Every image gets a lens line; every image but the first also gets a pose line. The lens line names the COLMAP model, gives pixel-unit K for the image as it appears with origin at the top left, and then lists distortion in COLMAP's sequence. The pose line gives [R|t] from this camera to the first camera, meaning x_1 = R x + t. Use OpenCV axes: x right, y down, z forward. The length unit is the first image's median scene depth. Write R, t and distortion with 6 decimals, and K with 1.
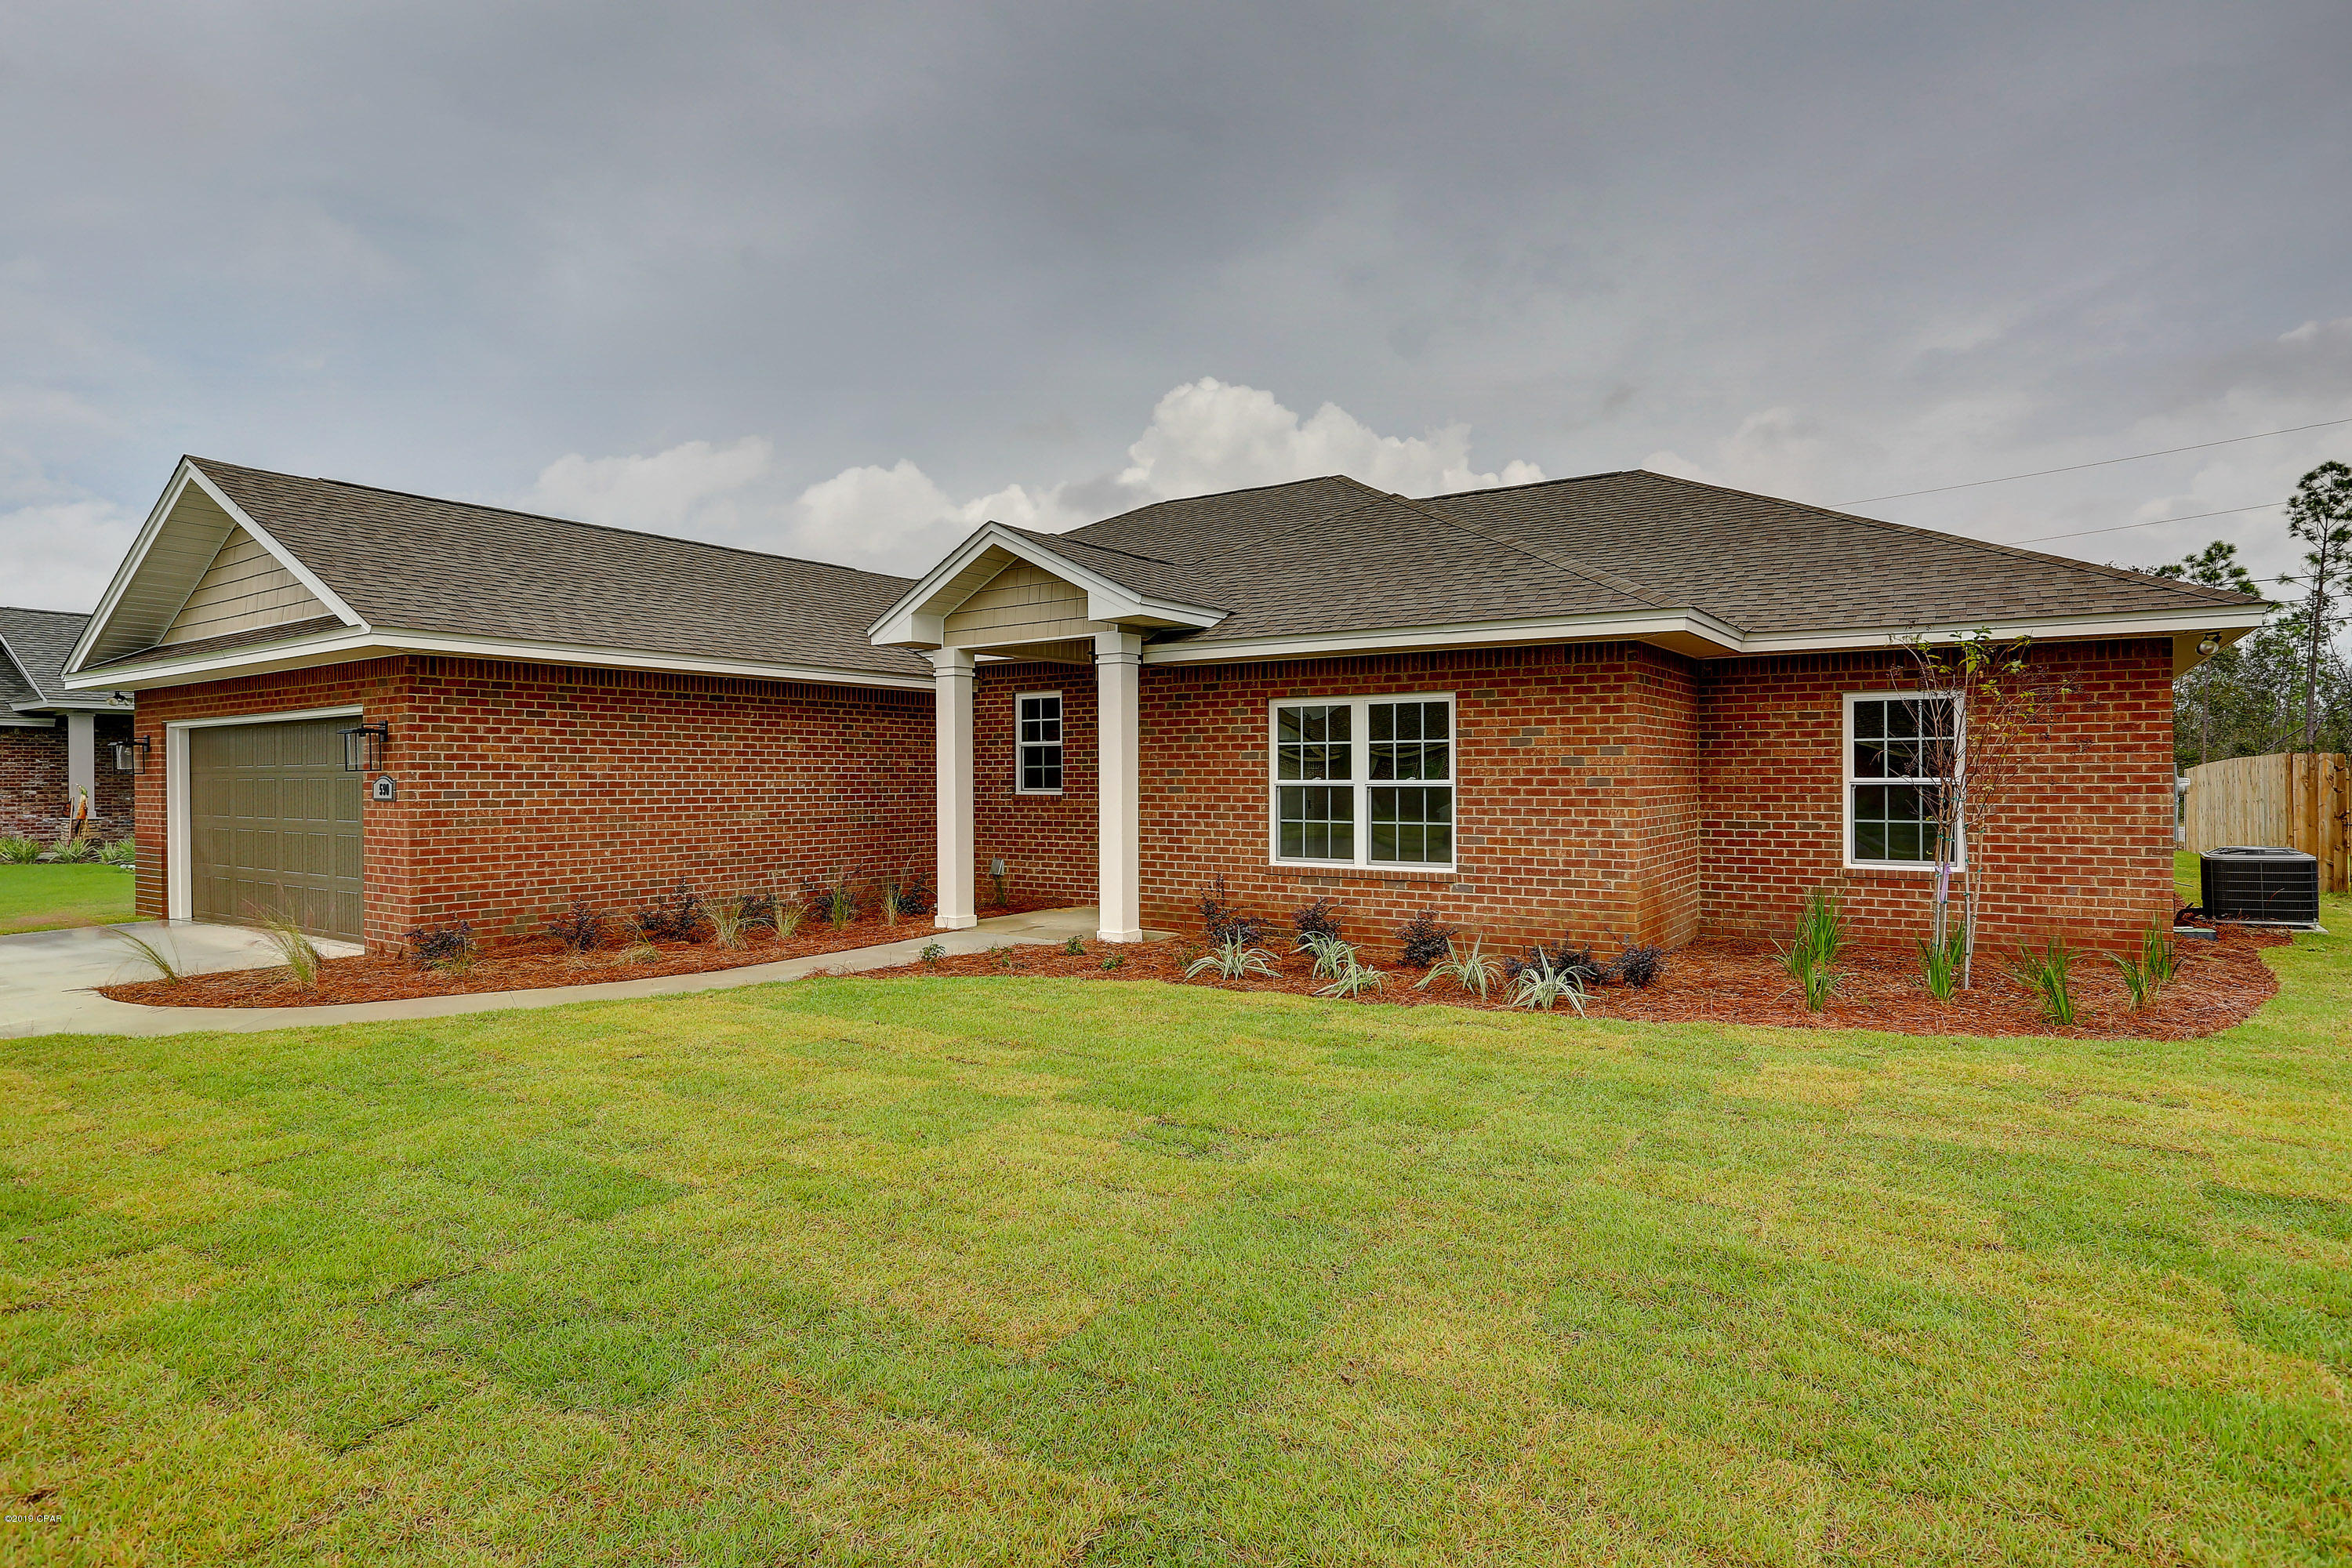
lens RADIAL K [[1277.8, 0, 1172.2], [0, 1277.8, 785.9], [0, 0, 1]] dist [-0.004444, 0.000387]
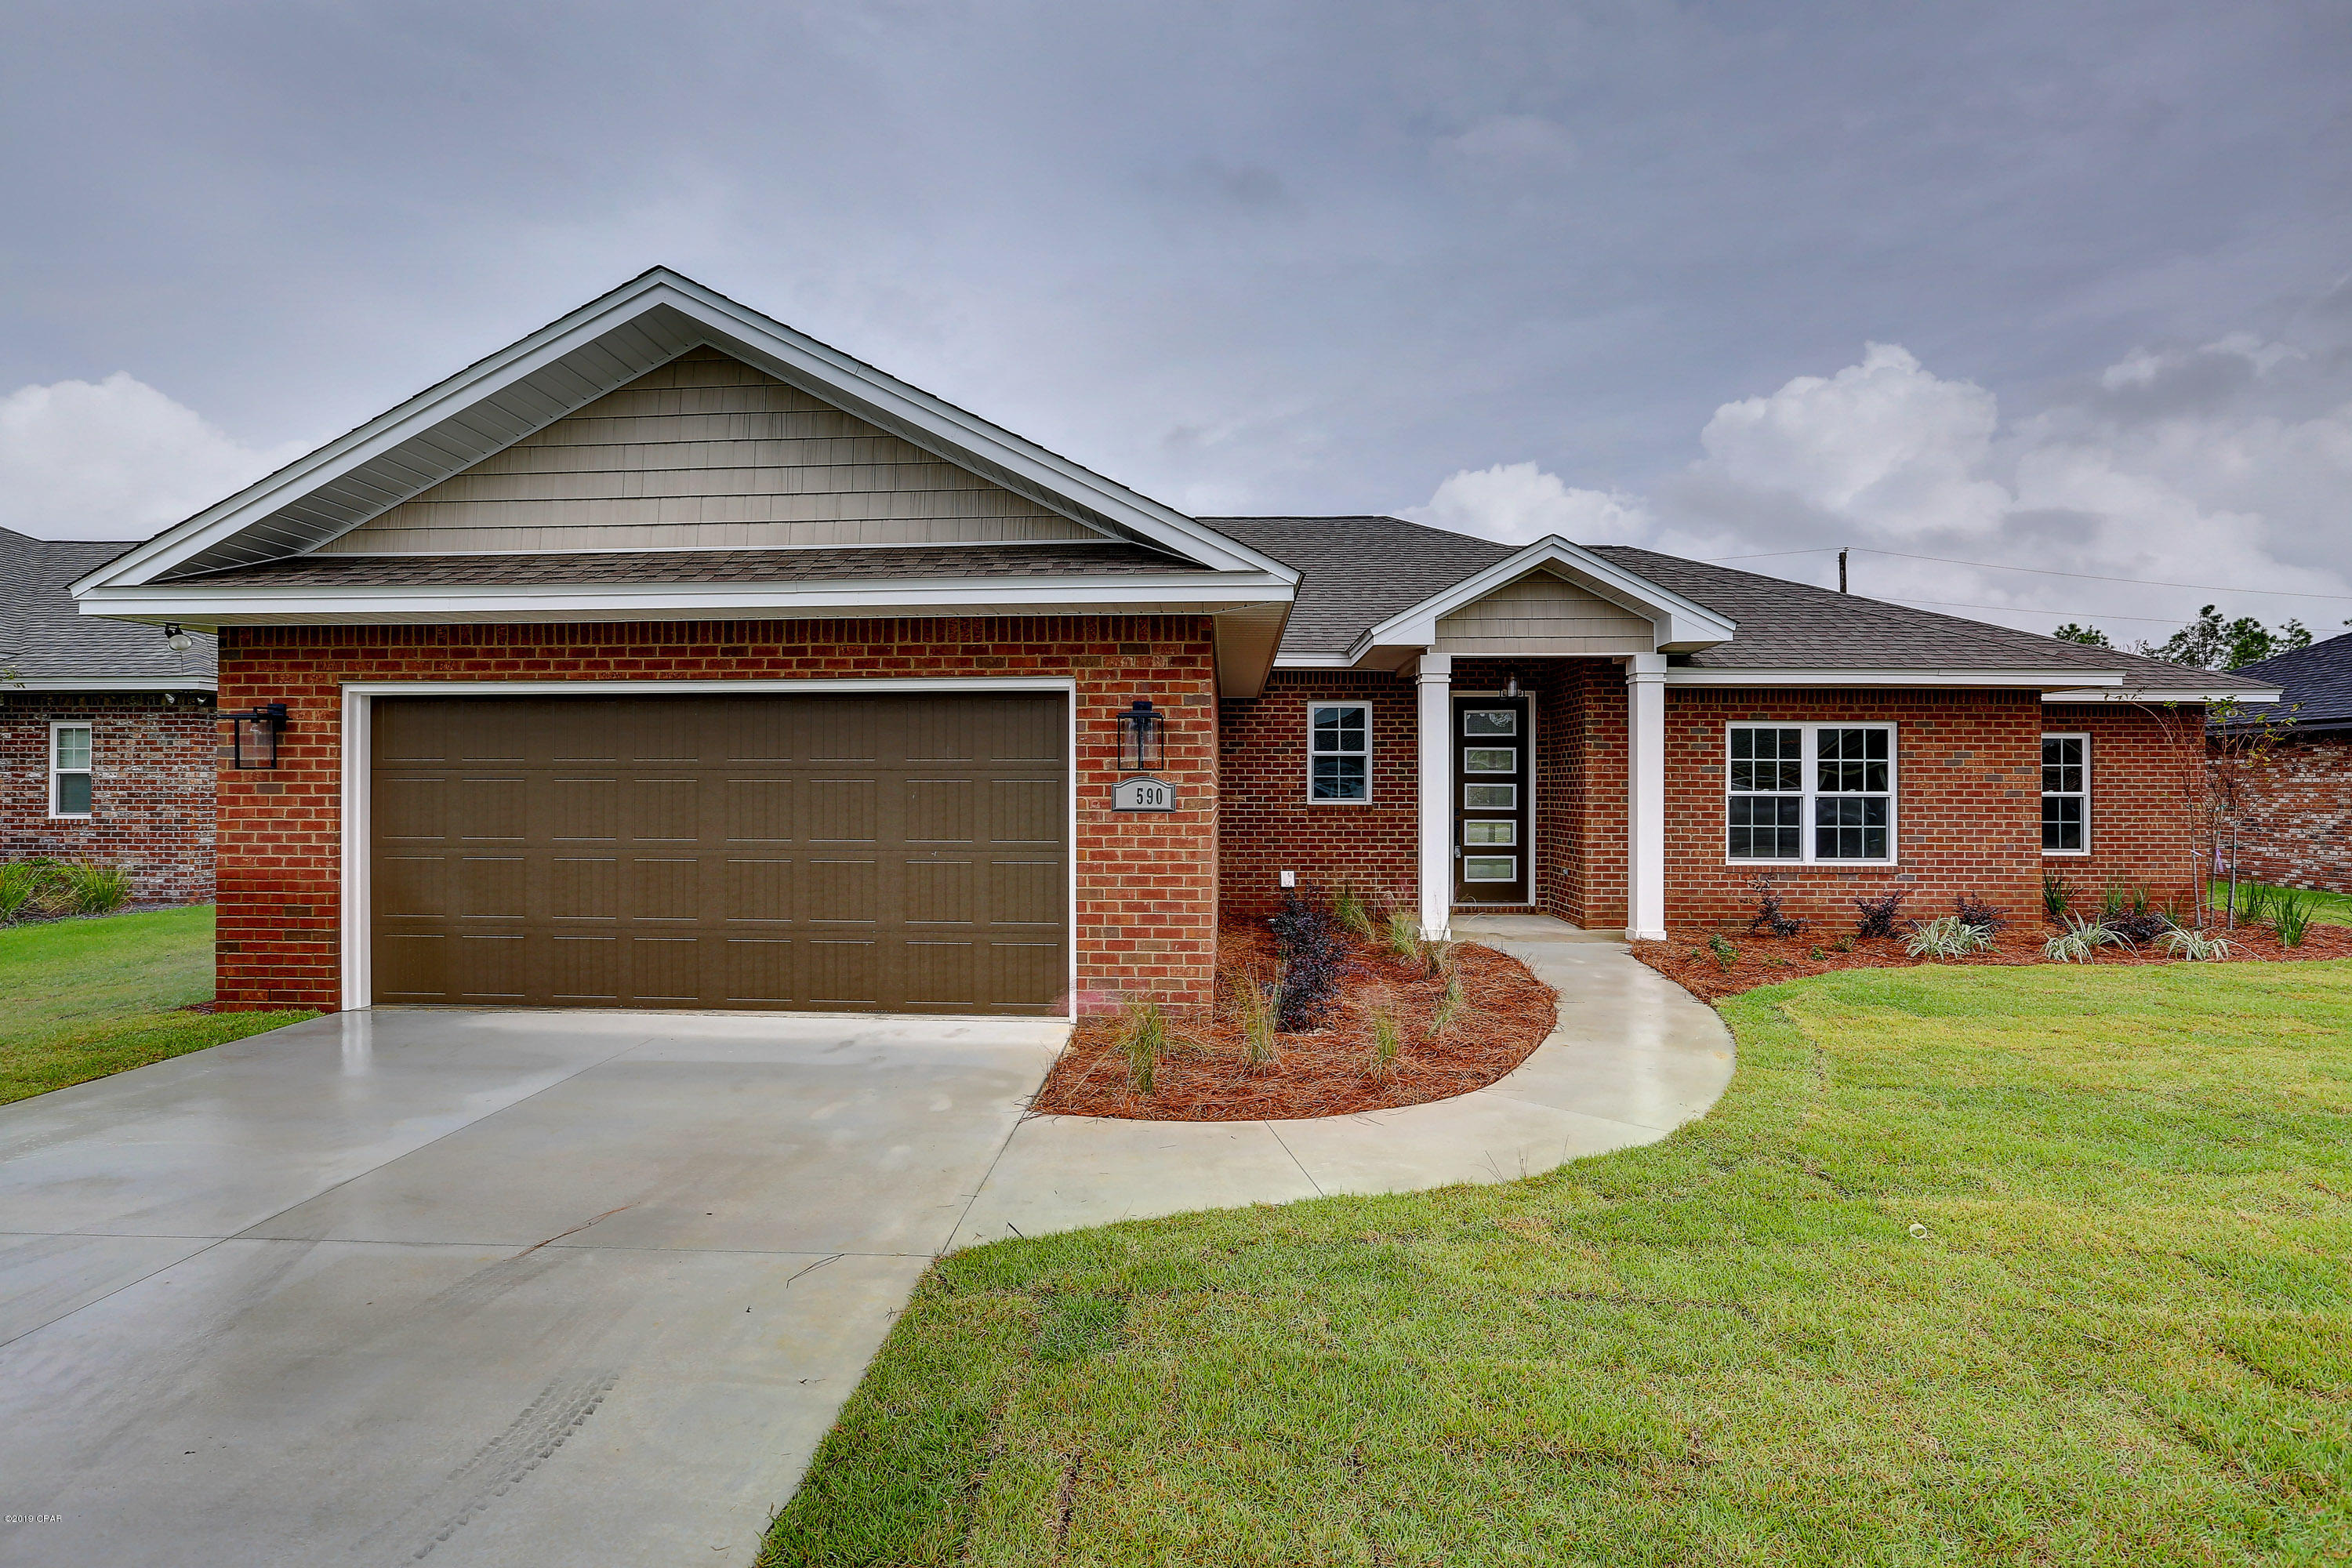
lens RADIAL K [[1204.1, 0, 1182.4], [0, 1204.1, 796.3], [0, 0, 1]] dist [0.007934, 0.000759]
pose [[0.830841, 0.003179, 0.556501, -0.977086], [-0.002603, 0.999995, -0.001827, 0.003553], [-0.556504, 0.000070, 0.830845, 0.384116]]
